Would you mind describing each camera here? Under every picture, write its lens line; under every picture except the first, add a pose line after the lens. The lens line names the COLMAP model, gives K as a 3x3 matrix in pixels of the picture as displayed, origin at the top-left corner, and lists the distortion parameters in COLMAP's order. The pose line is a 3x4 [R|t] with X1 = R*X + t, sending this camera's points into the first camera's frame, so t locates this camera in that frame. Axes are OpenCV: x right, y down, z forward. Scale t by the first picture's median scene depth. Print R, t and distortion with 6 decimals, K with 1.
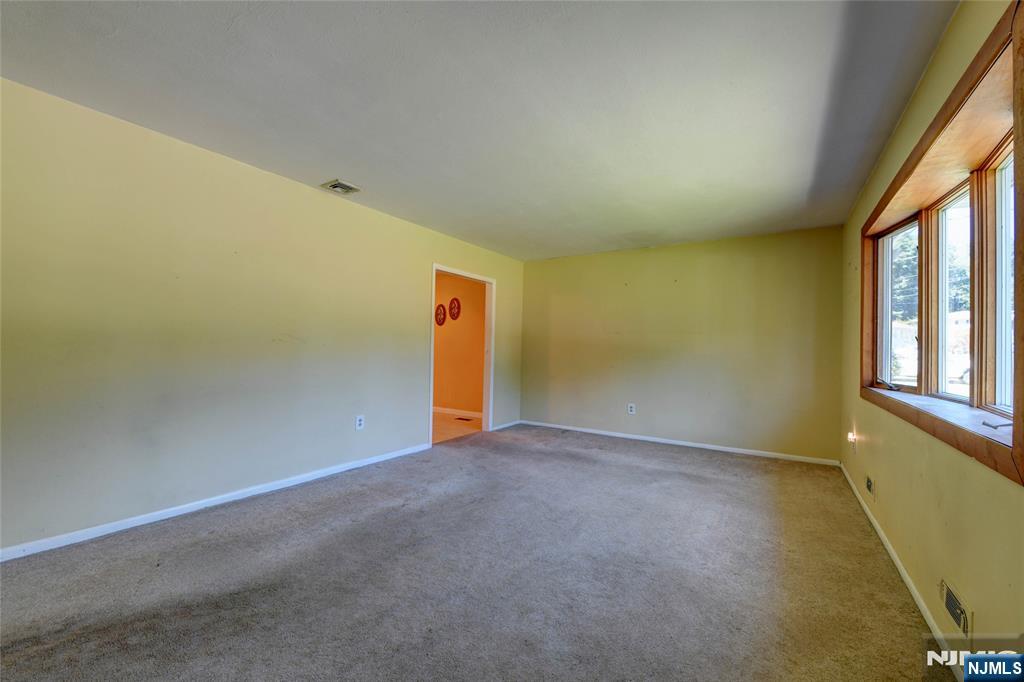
lens RADIAL K [[404.9, 0, 517.3], [0, 404.9, 339.4], [0, 0, 1]] dist [-0.009135, -0.000497]
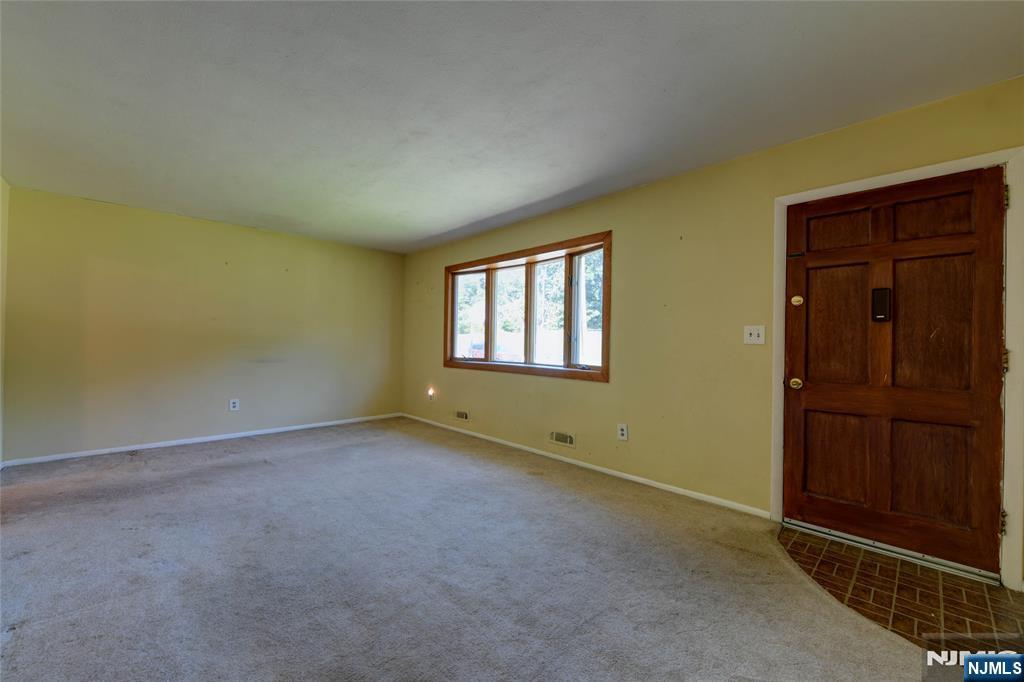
lens RADIAL K [[404.9, 0, 518.1], [0, 404.9, 341.6], [0, 0, 1]] dist [-0.009135, -0.000497]
pose [[0.229824, -0.017305, 0.973078, -0.657735], [-0.027493, 0.999327, 0.024265, -0.008595], [-0.972844, -0.032329, 0.229194, 0.292209]]
